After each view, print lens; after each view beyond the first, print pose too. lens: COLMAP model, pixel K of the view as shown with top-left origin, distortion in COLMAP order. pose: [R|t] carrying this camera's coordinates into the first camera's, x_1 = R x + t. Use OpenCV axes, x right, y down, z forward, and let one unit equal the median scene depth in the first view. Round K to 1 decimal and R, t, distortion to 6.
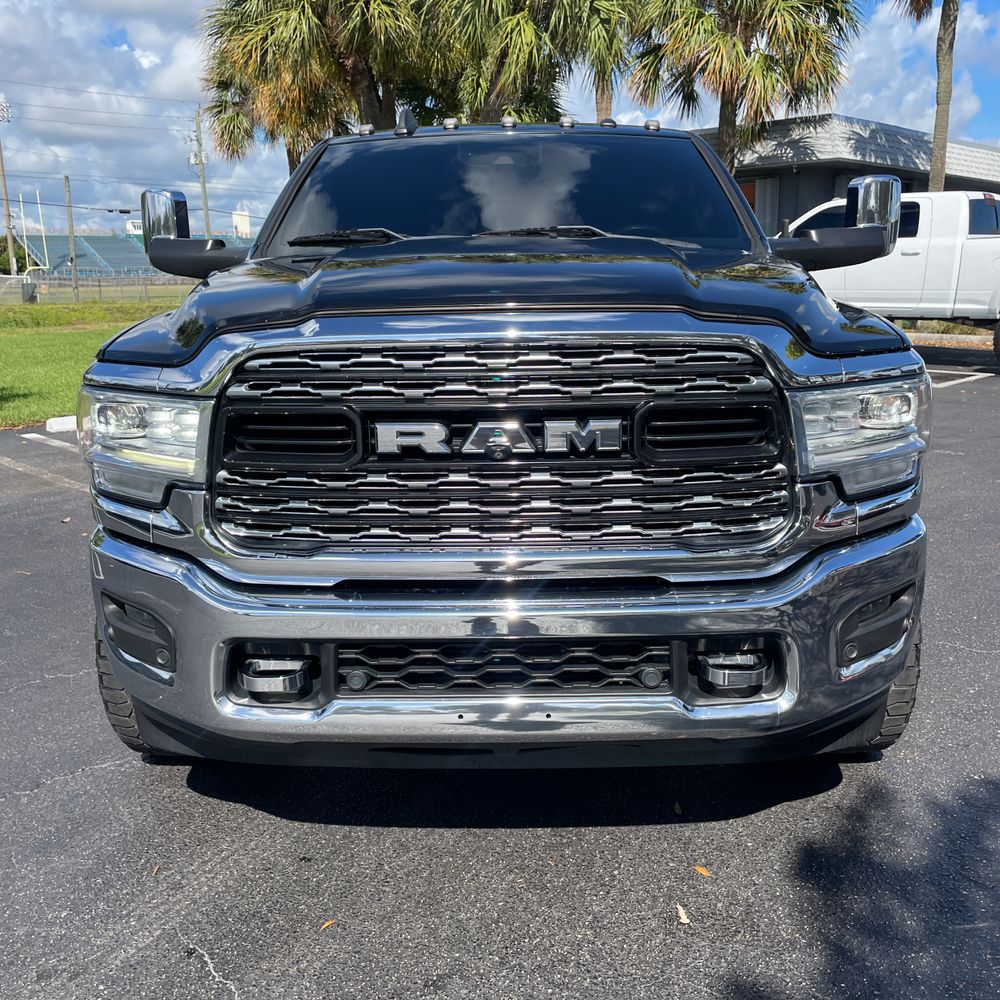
lens RADIAL K [[1013.5, 0, 507.1], [0, 1013.5, 497.2], [0, 0, 1]] dist [0.034959, 0.000000]
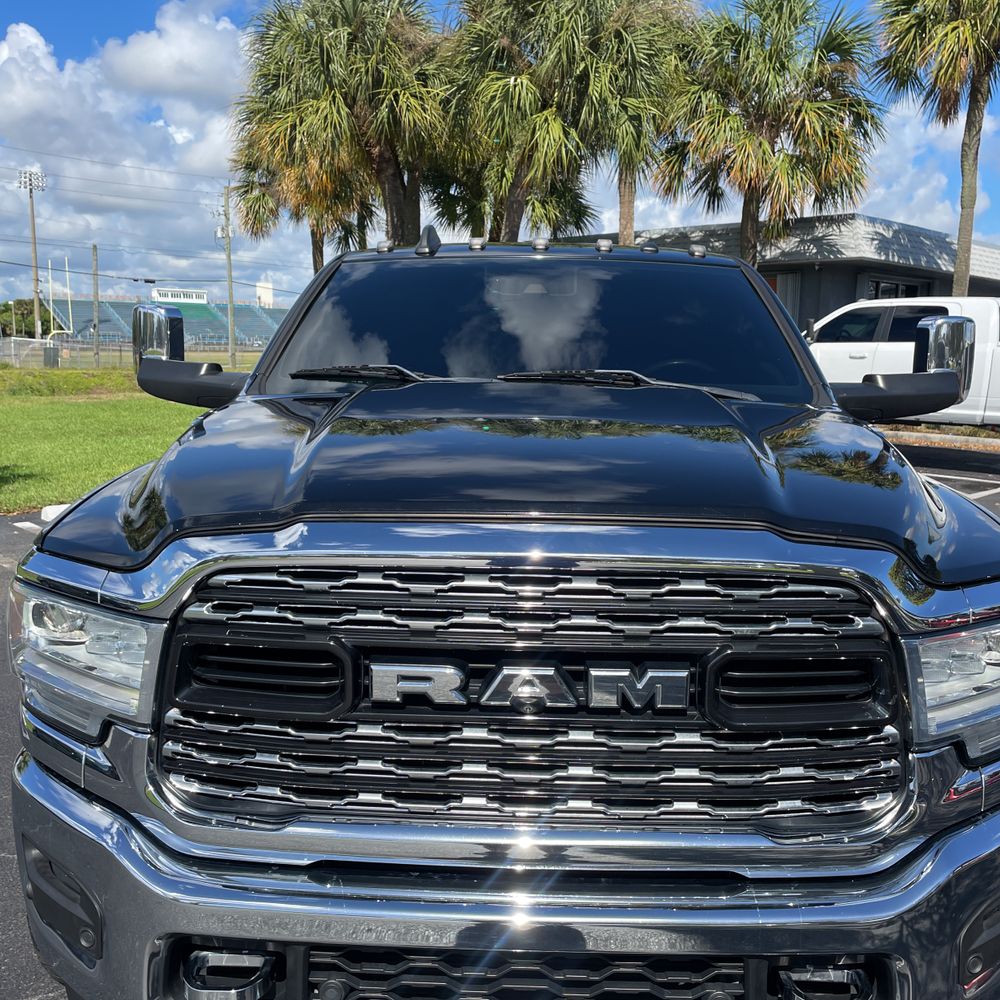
lens RADIAL K [[1013.5, 0, 516.0], [0, 1013.5, 497.7], [0, 0, 1]] dist [0.034959, 0.000000]
pose [[0.999478, 0.032118, -0.003438, -0.018580], [-0.032282, 0.996912, -0.071585, -0.132823], [0.001128, 0.071658, 0.997429, 0.196426]]
